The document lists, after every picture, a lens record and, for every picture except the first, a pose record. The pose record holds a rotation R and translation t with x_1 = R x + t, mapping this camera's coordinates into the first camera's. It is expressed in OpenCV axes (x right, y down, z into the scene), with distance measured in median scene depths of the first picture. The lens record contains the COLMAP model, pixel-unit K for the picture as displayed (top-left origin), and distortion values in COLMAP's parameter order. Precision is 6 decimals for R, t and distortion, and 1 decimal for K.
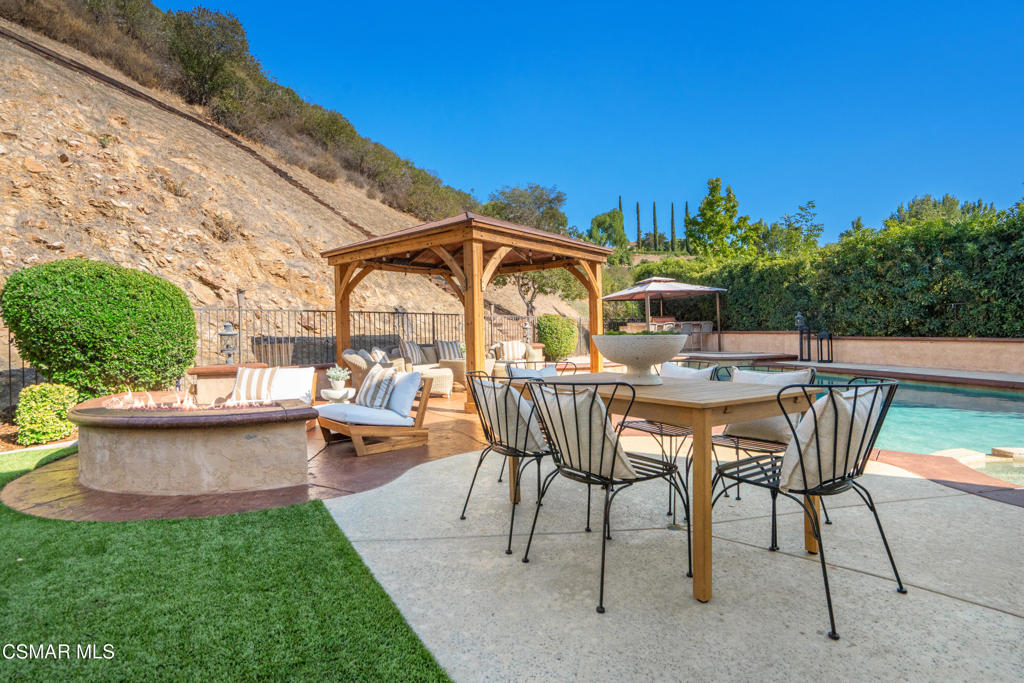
lens RADIAL K [[495.8, 0, 510.3], [0, 495.8, 335.0], [0, 0, 1]] dist [-0.024230, 0.004356]
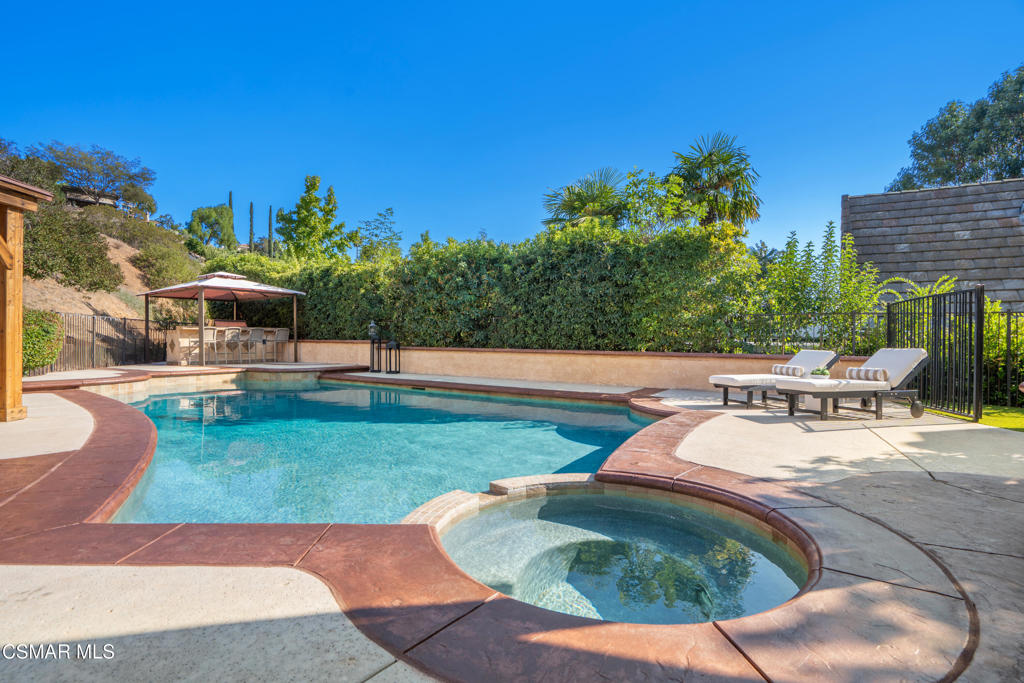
lens RADIAL K [[495.8, 0, 509.8], [0, 495.8, 343.1], [0, 0, 1]] dist [-0.024230, 0.004356]
pose [[0.737005, 0.022608, 0.675509, 0.143854], [-0.016690, 0.999744, -0.015250, 0.007009], [-0.675681, -0.000035, 0.737194, 0.119842]]
